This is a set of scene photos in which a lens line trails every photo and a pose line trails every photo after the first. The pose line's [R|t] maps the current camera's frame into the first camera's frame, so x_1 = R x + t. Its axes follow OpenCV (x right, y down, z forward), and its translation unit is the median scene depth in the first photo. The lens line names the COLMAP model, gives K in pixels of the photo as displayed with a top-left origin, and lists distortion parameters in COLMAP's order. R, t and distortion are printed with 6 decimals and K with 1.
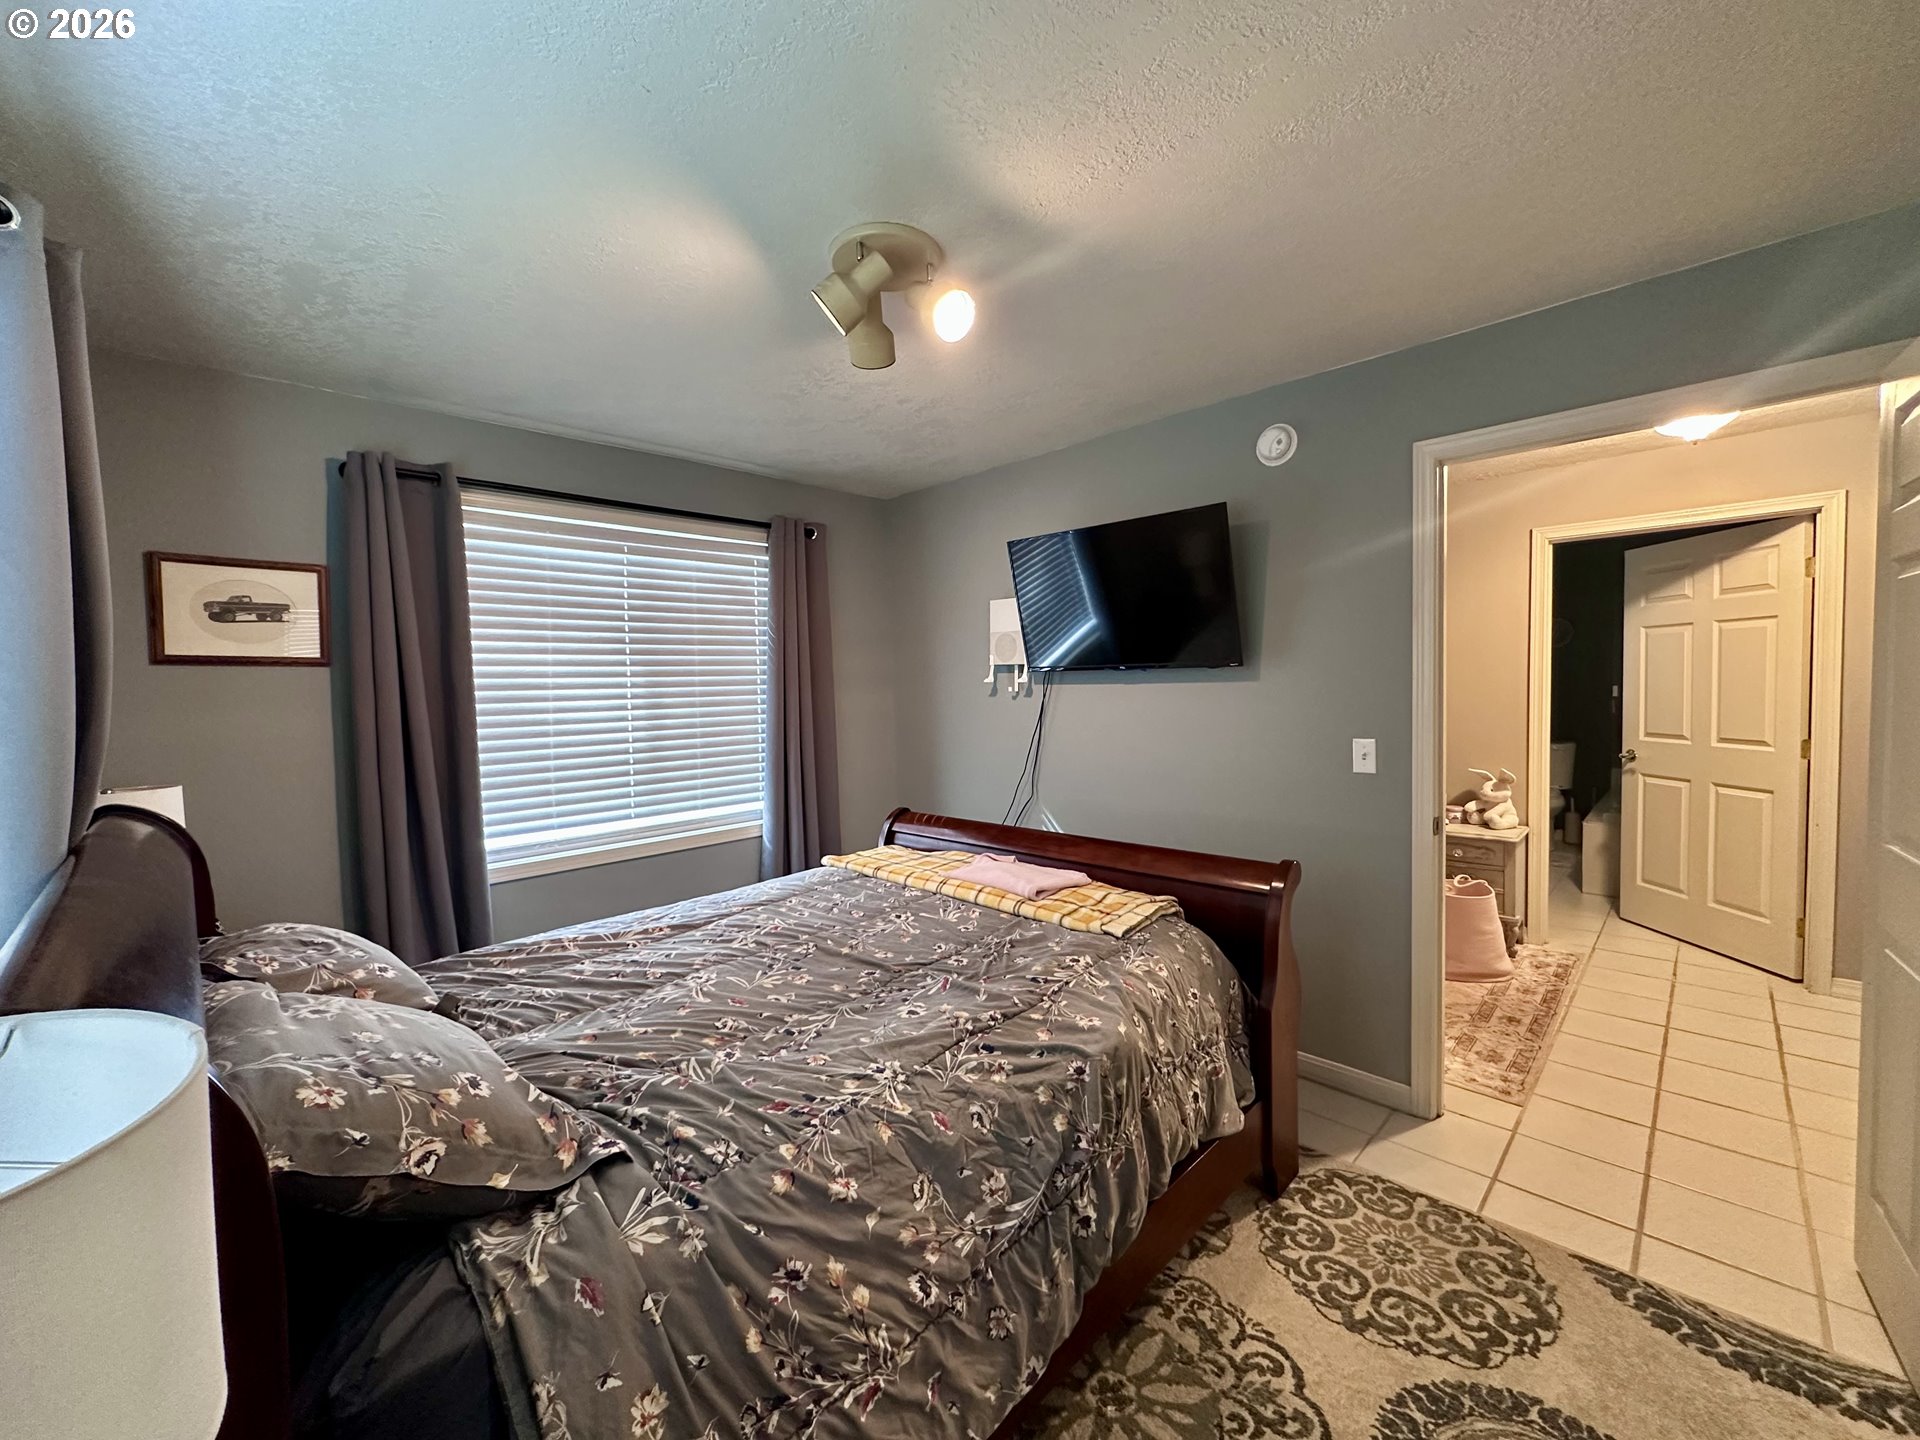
lens RADIAL K [[766.4, 0, 960.1], [0, 766.4, 719.8], [0, 0, 1]] dist [-0.003228, 0.000575]
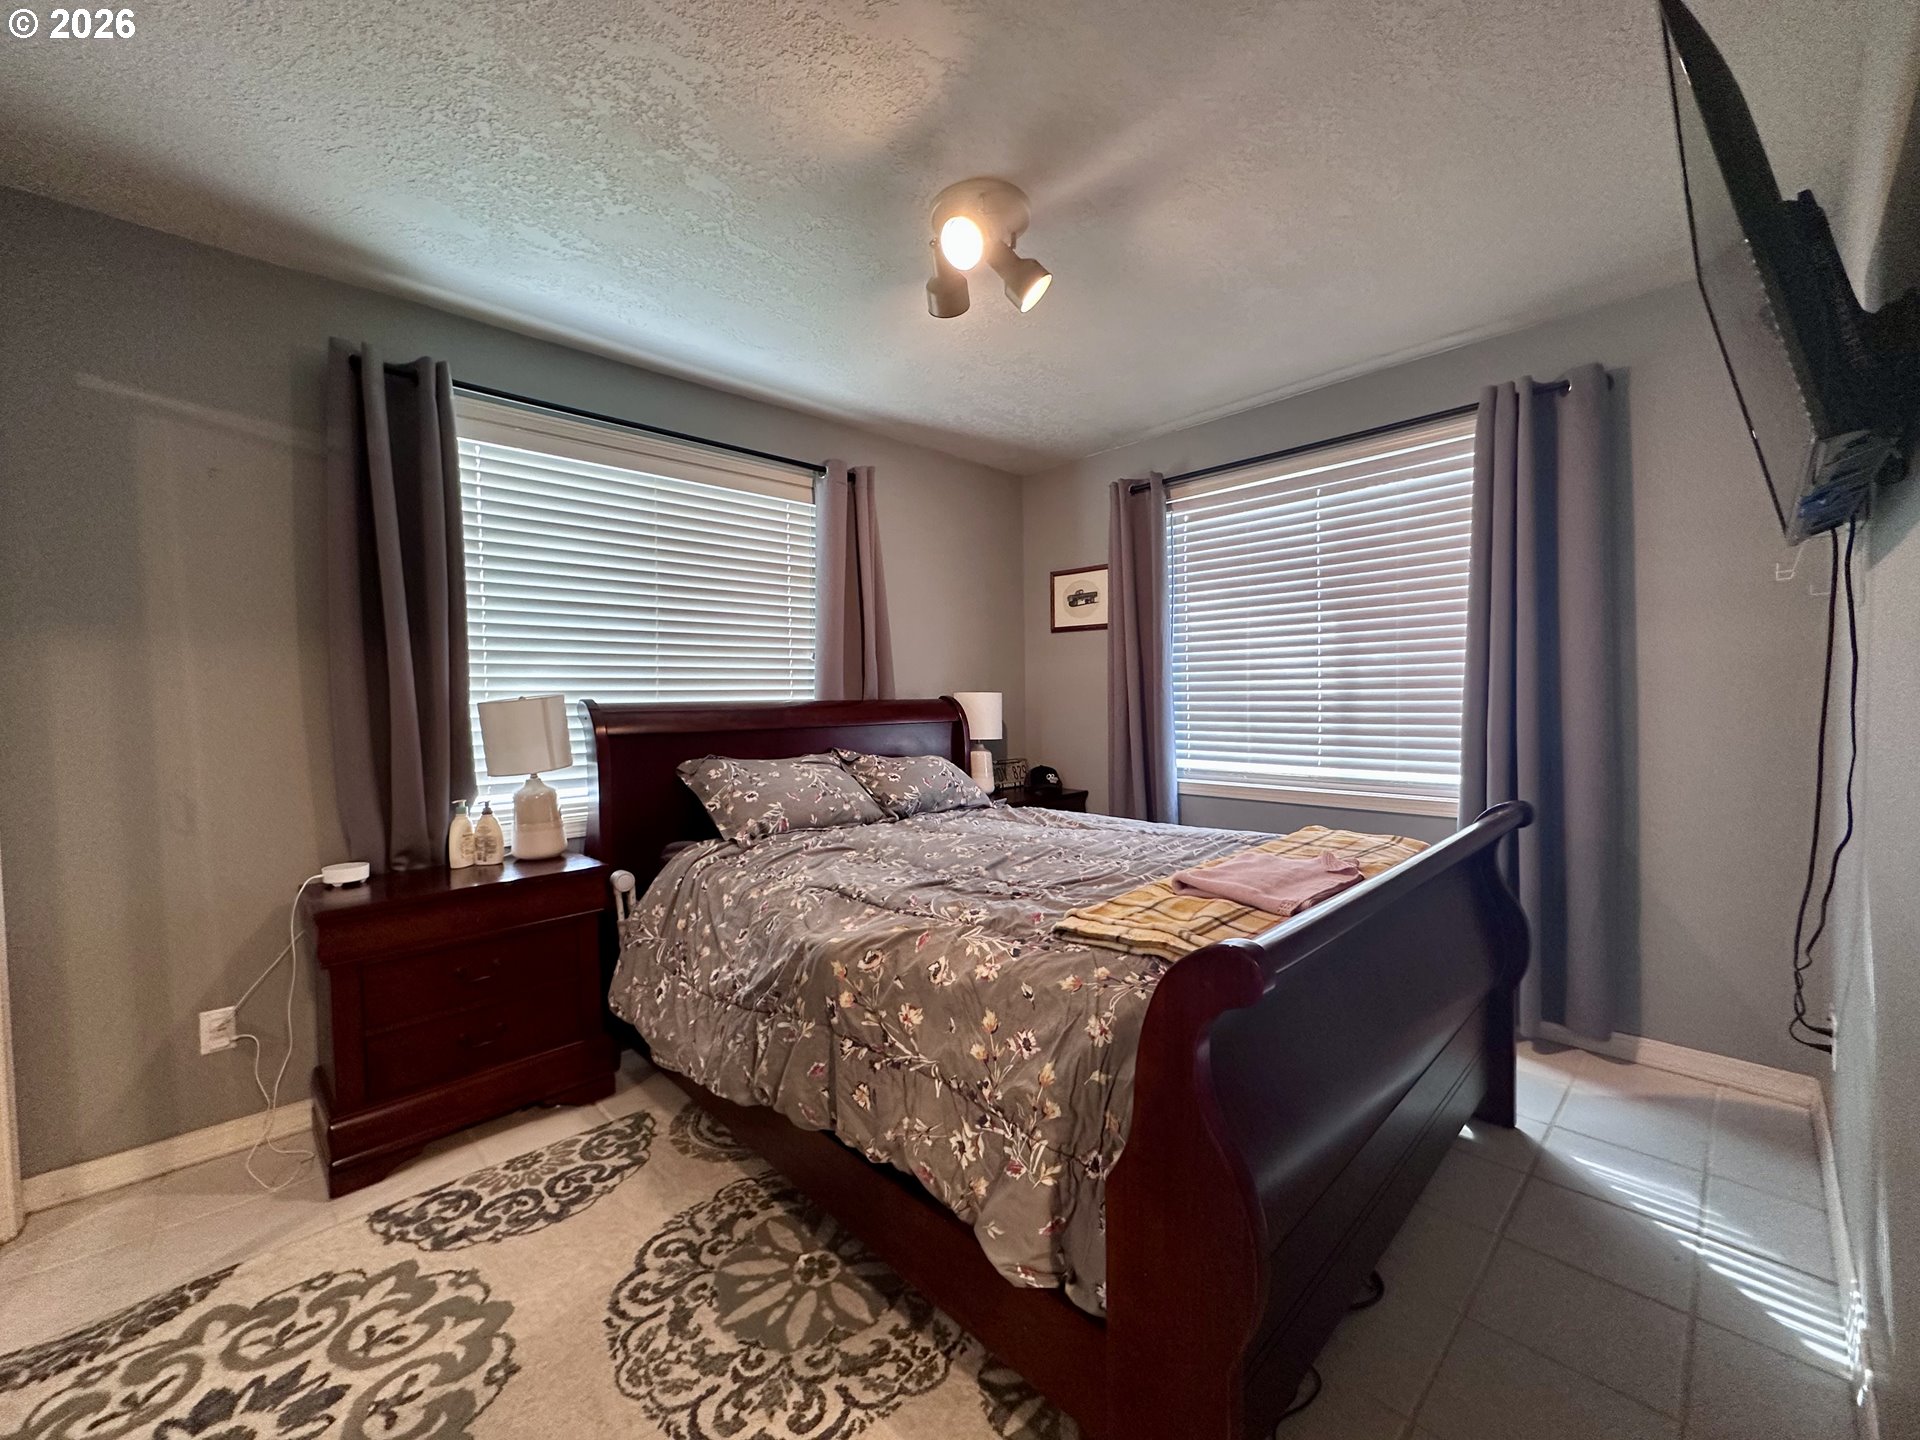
lens RADIAL K [[766.4, 0, 962.7], [0, 766.4, 721.0], [0, 0, 1]] dist [-0.003228, 0.000575]
pose [[-0.029252, 0.058061, -0.997884, 0.978737], [-0.031169, 0.997773, 0.058969, 0.045954], [0.999086, 0.032828, -0.027377, 0.979122]]
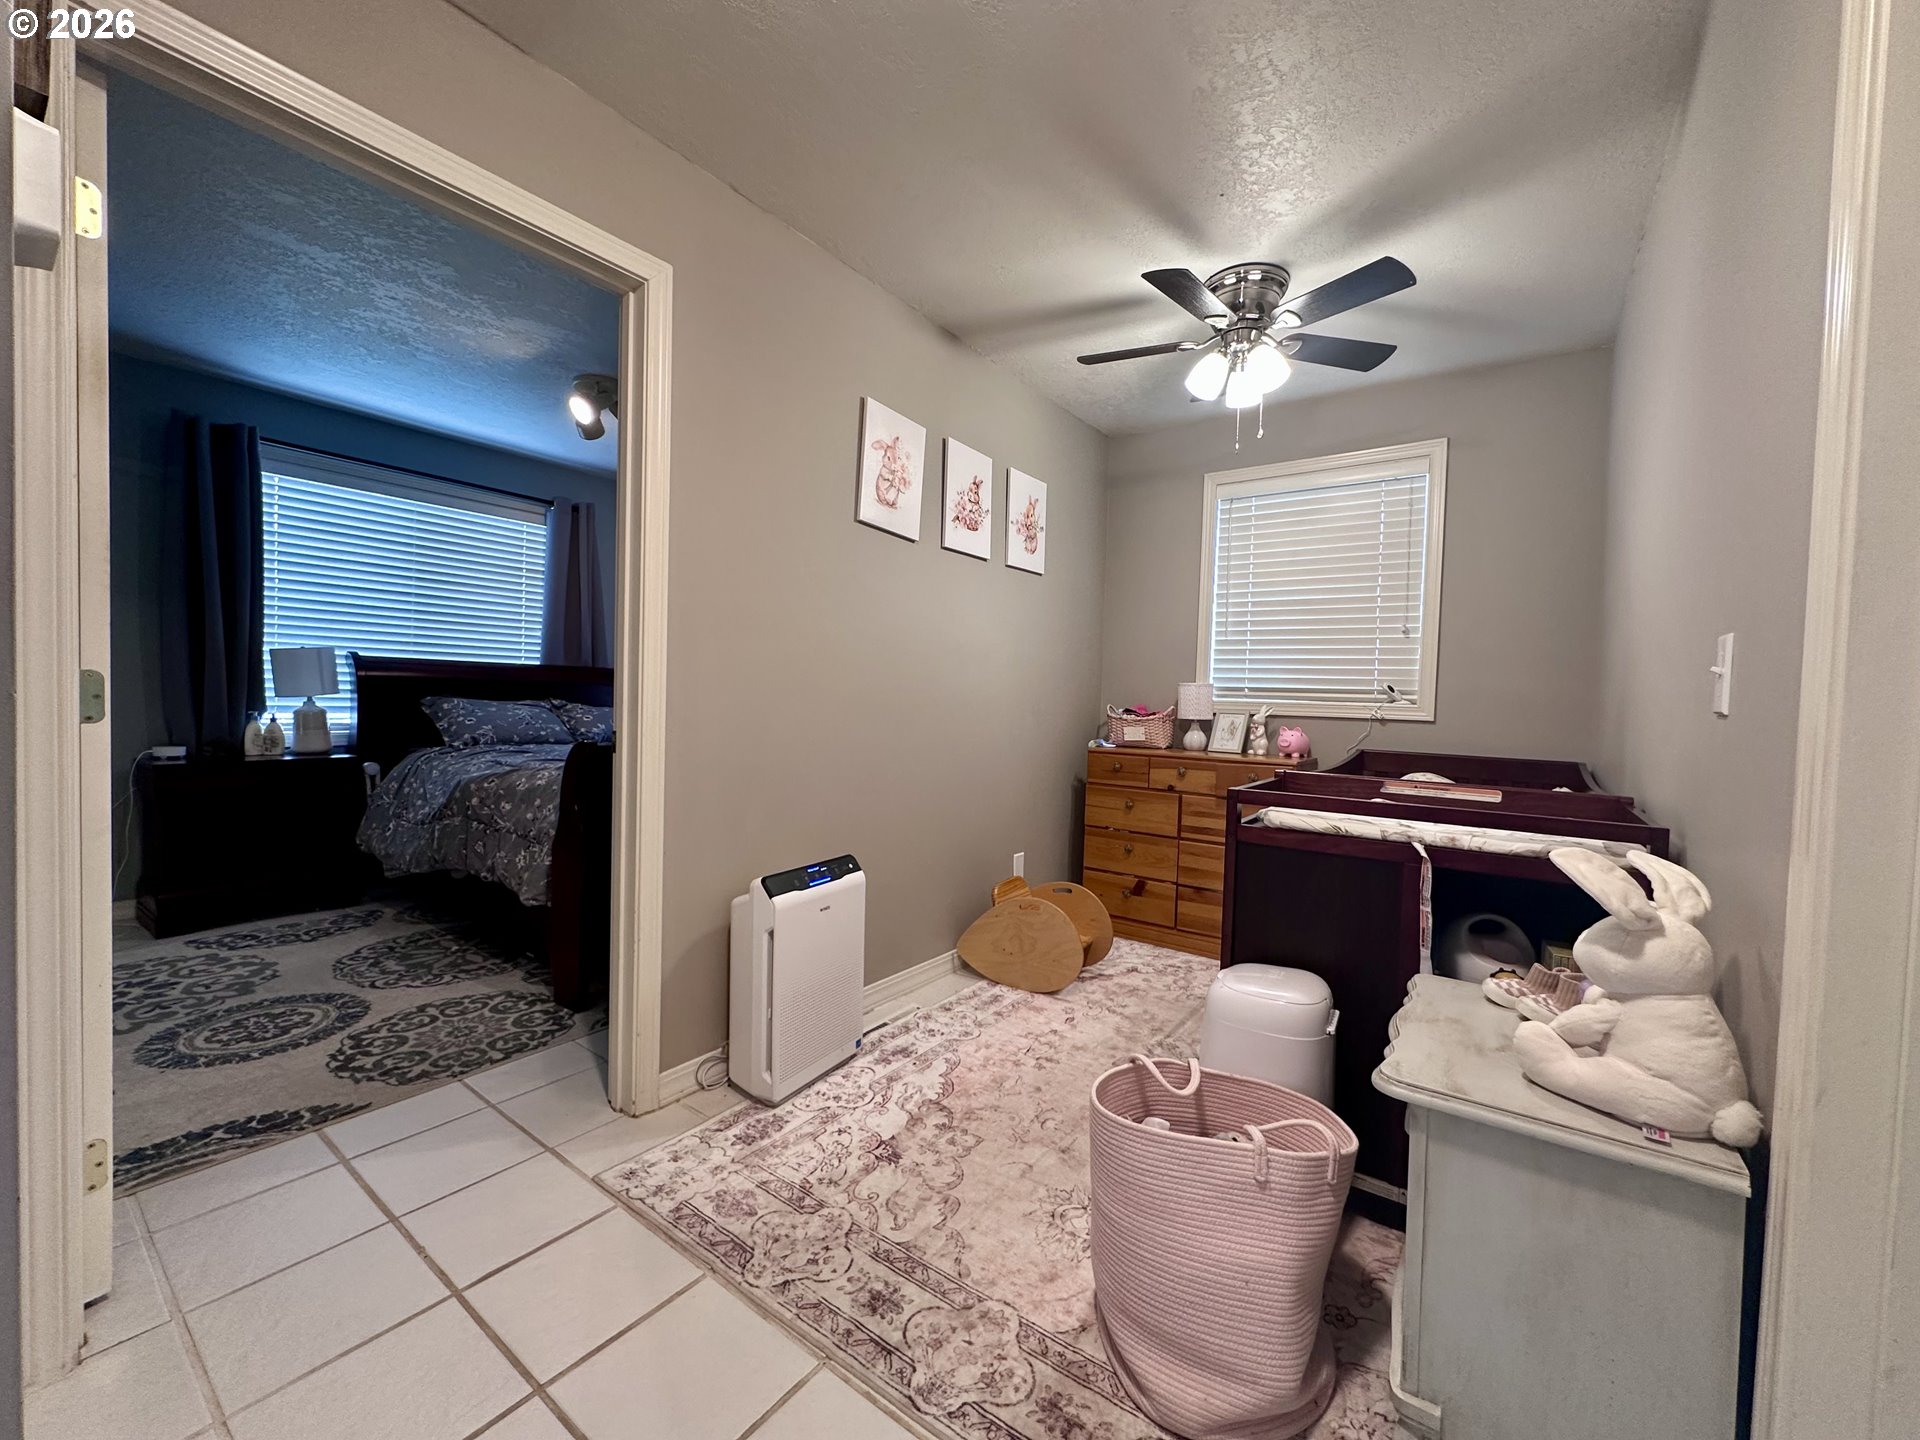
lens RADIAL K [[766.4, 0, 963.4], [0, 766.4, 715.9], [0, 0, 1]] dist [-0.003228, 0.000575]
pose [[0.145439, 0.057132, -0.987716, 1.903496], [-0.079383, 0.995786, 0.045910, 0.055482], [0.986177, 0.071731, 0.149361, 1.589917]]
